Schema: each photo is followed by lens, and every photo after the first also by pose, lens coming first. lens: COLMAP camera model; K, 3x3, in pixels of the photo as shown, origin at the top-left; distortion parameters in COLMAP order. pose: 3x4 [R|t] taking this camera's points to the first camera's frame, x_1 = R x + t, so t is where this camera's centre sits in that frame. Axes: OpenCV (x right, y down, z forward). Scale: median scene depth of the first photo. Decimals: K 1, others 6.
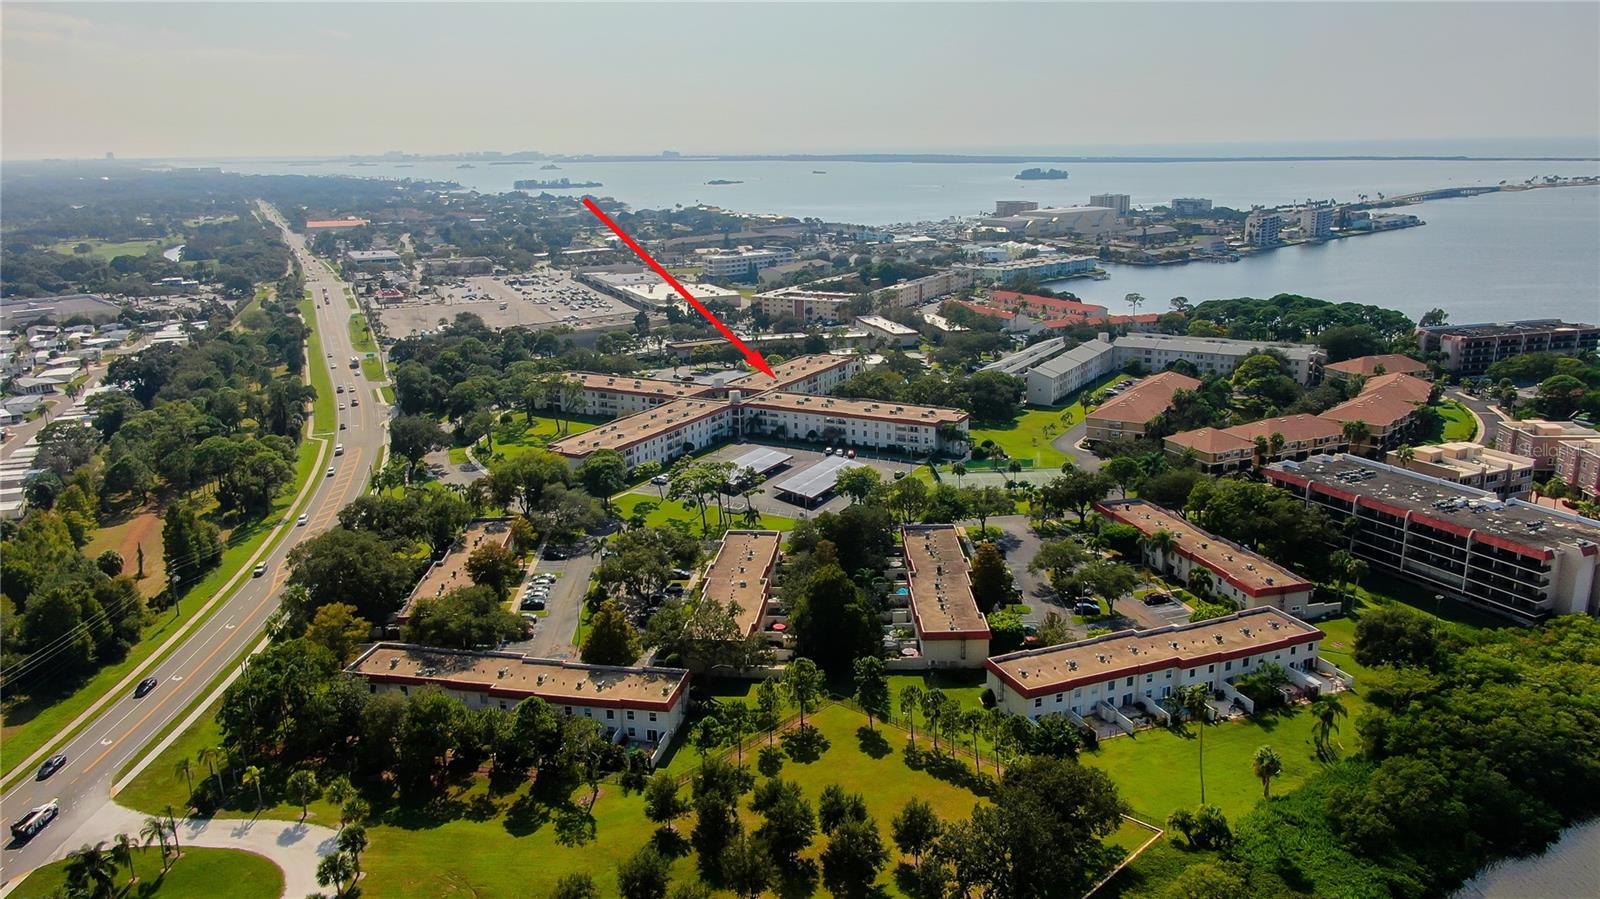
lens RADIAL K [[1132.5, 0, 769.3], [0, 1132.5, 448.3], [0, 0, 1]] dist [-0.018848, 0.043301]
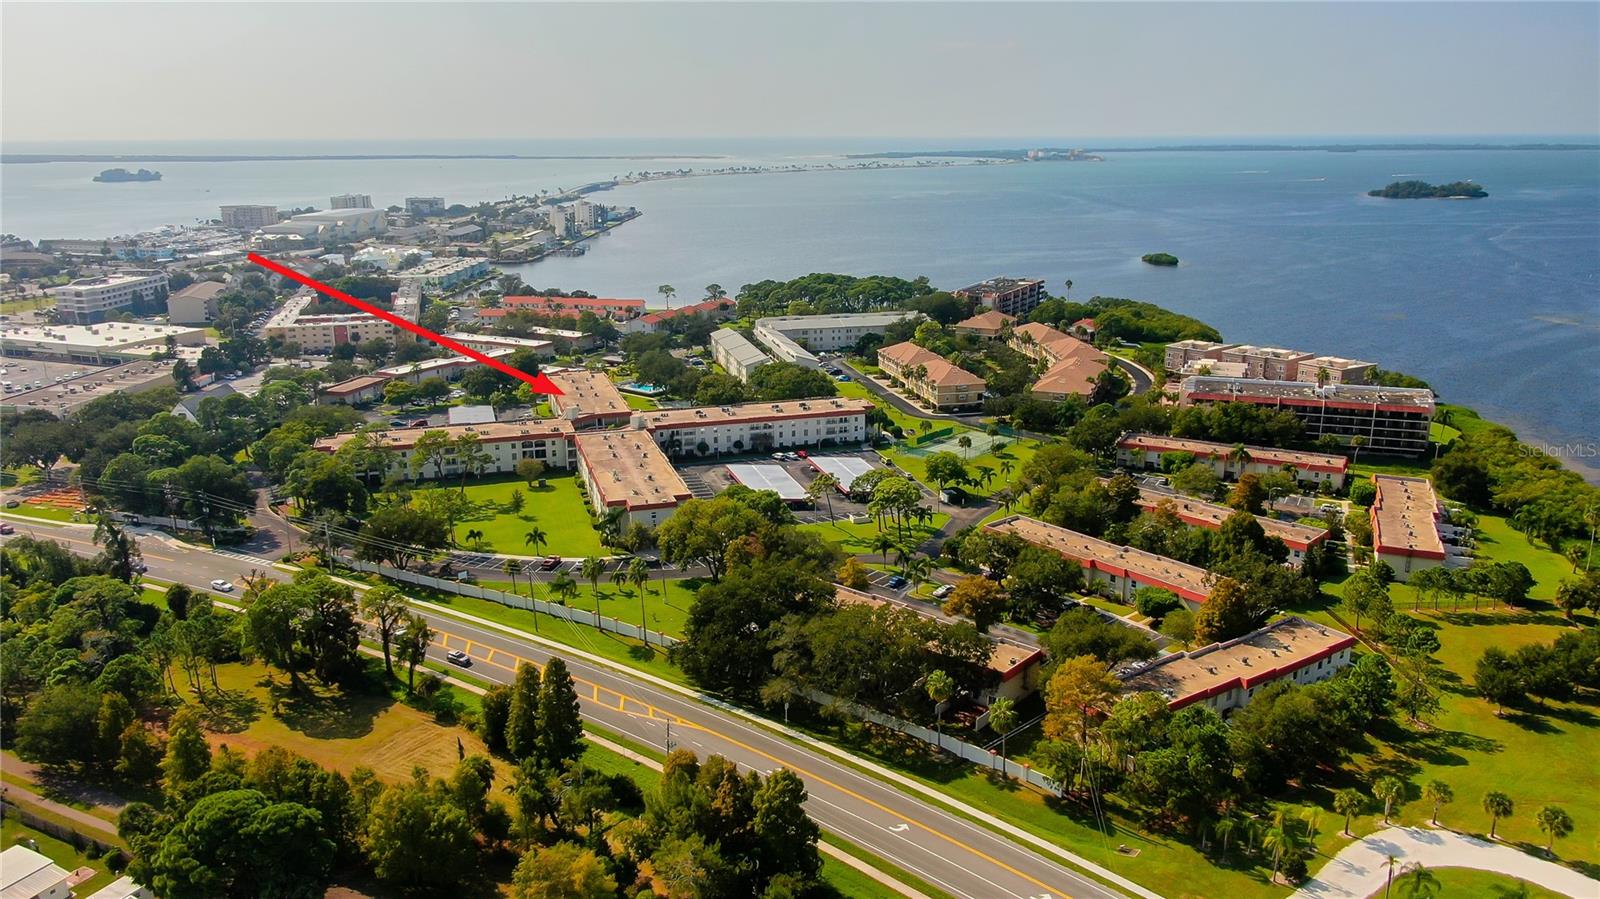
lens RADIAL K [[1186.1, 0, 780.1], [0, 1186.1, 448.2], [0, 0, 1]] dist [-0.036090, 0.075169]
pose [[0.704245, -0.172520, 0.688677, -0.365521], [0.179033, 0.981832, 0.062878, -0.038836], [-0.687013, 0.079015, 0.722336, 0.152606]]
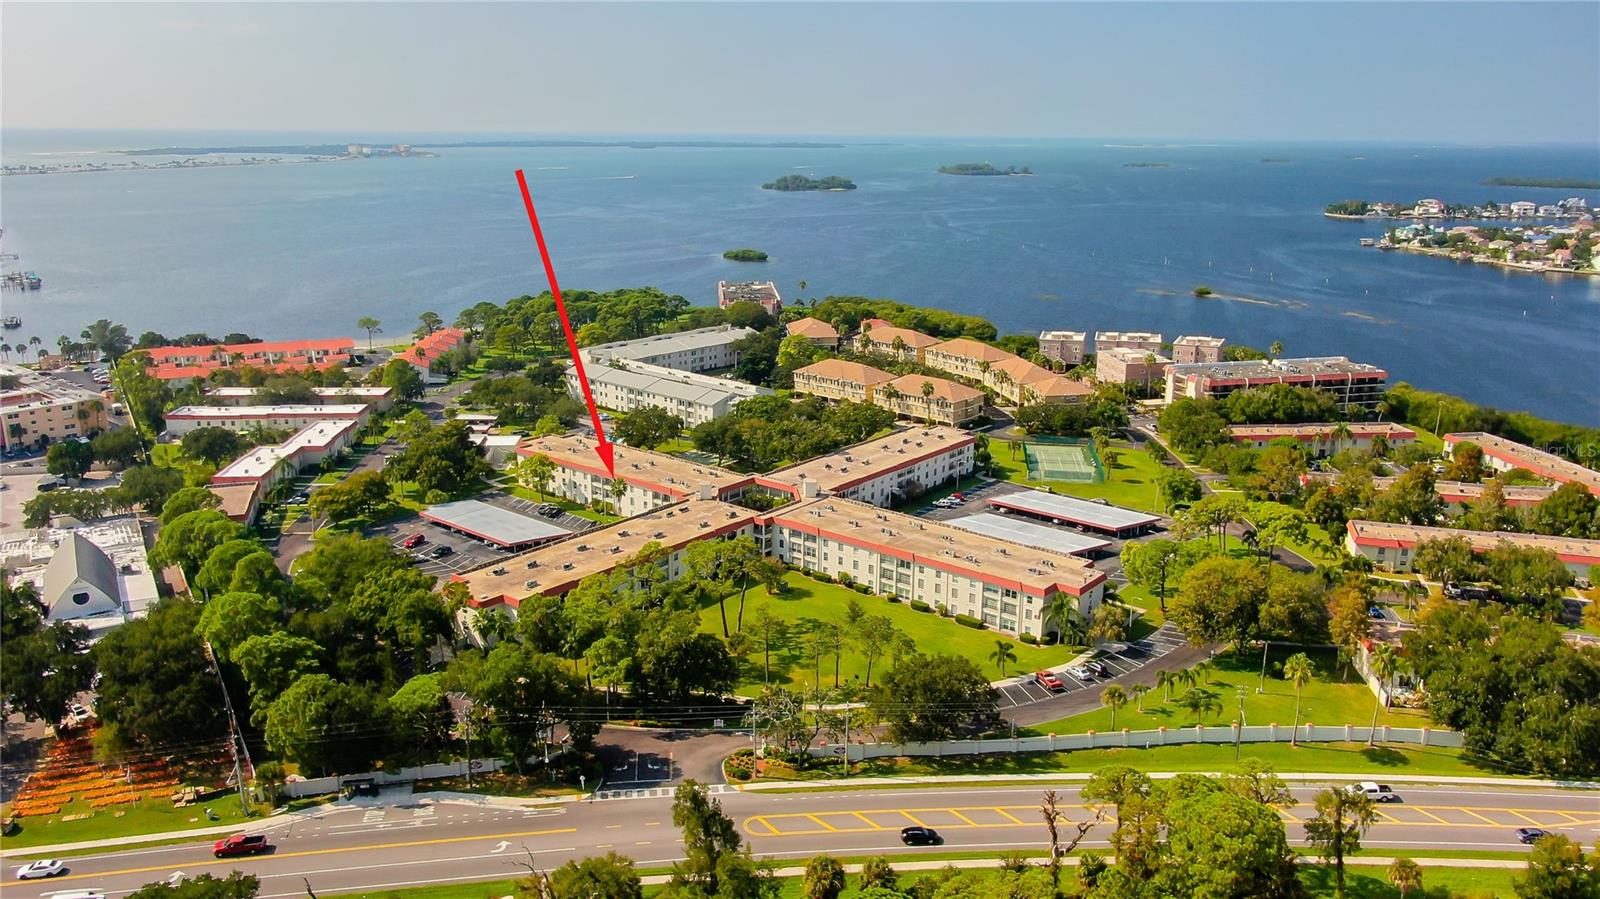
lens RADIAL K [[1192.1, 0, 800.0], [0, 1192.1, 449.5], [0, 0, 1]] dist [-0.005792, 0.007568]
pose [[0.179980, -0.239834, 0.953985, -0.455676], [0.244644, 0.950263, 0.192743, -0.132150], [-0.952762, 0.198697, 0.229703, 0.506683]]
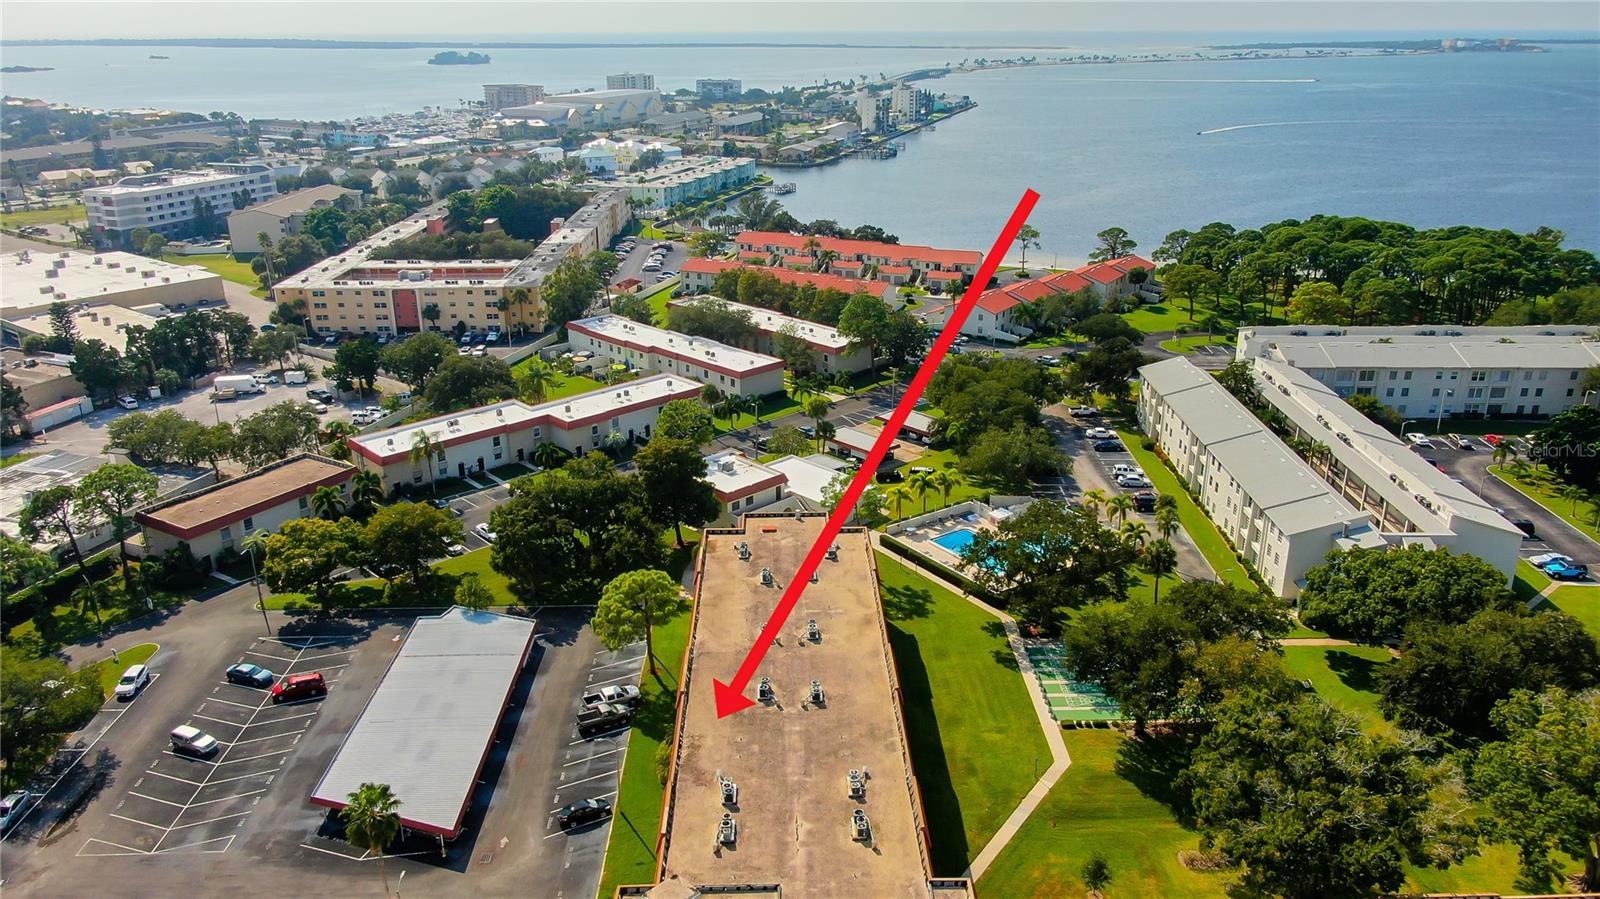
lens RADIAL K [[1170.3, 0, 794.6], [0, 1170.3, 453.7], [0, 0, 1]] dist [-0.003080, 0.007085]
pose [[0.862601, -0.161309, 0.479478, -0.072005], [0.120844, 0.986065, 0.114334, -0.102367], [-0.491239, -0.040683, 0.870074, 0.528781]]
